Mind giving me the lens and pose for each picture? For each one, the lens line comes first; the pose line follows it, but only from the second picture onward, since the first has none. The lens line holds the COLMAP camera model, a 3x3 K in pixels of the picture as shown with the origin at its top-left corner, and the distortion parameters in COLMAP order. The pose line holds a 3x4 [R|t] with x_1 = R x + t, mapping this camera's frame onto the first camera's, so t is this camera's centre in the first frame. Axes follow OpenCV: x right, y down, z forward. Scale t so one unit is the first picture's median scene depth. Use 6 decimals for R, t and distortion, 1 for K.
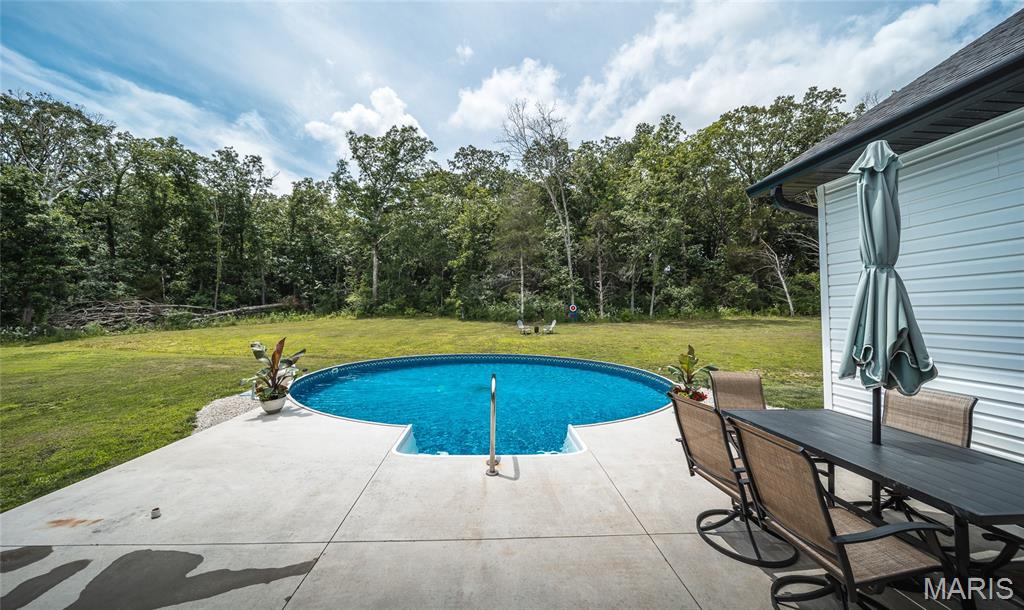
lens RADIAL K [[362.5, 0, 503.5], [0, 362.5, 290.3], [0, 0, 1]] dist [0.001574, -0.000818]
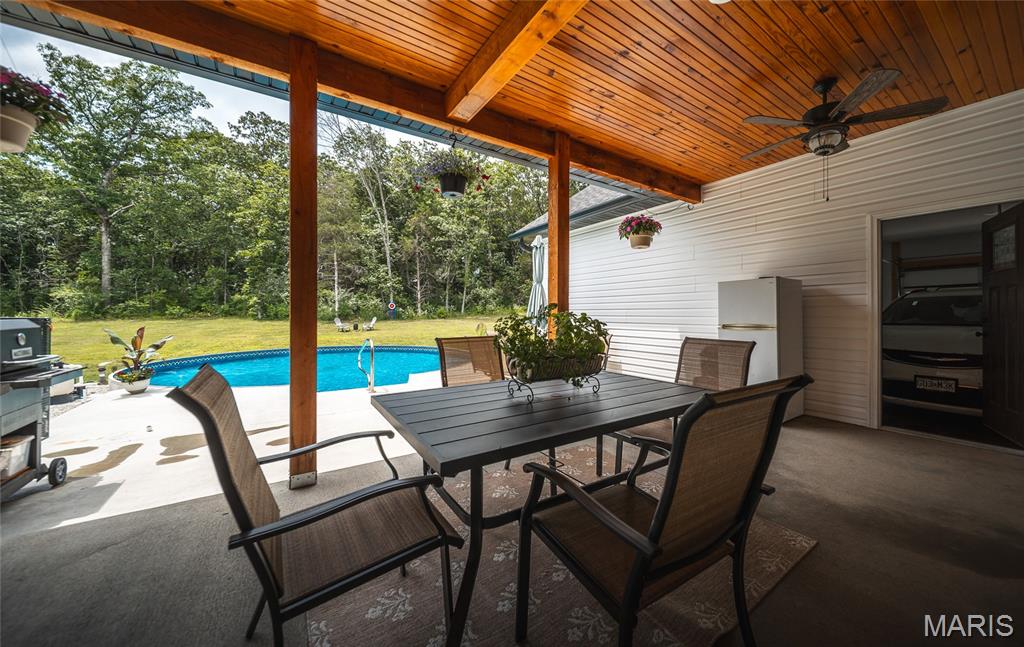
lens RADIAL K [[366.5, 0, 524.1], [0, 366.5, 314.2], [0, 0, 1]] dist [-0.003695, -0.001083]
pose [[0.852498, -0.012055, 0.522592, -0.026946], [-0.023091, 0.997890, 0.060686, 0.000483], [-0.522221, -0.063802, 0.850420, -0.071613]]
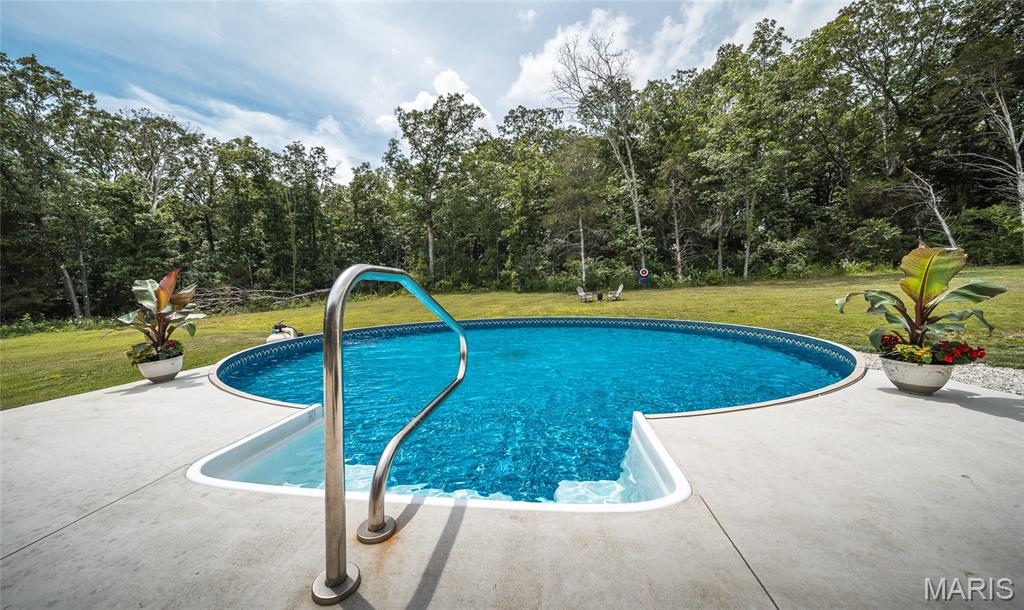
lens RADIAL K [[362.5, 0, 494.9], [0, 362.5, 284.7], [0, 0, 1]] dist [0.001574, -0.000818]
pose [[0.978550, -0.044480, -0.201148, 0.014086], [0.052725, 0.997967, 0.035814, 0.023553], [0.199146, -0.045652, 0.978906, 0.069289]]
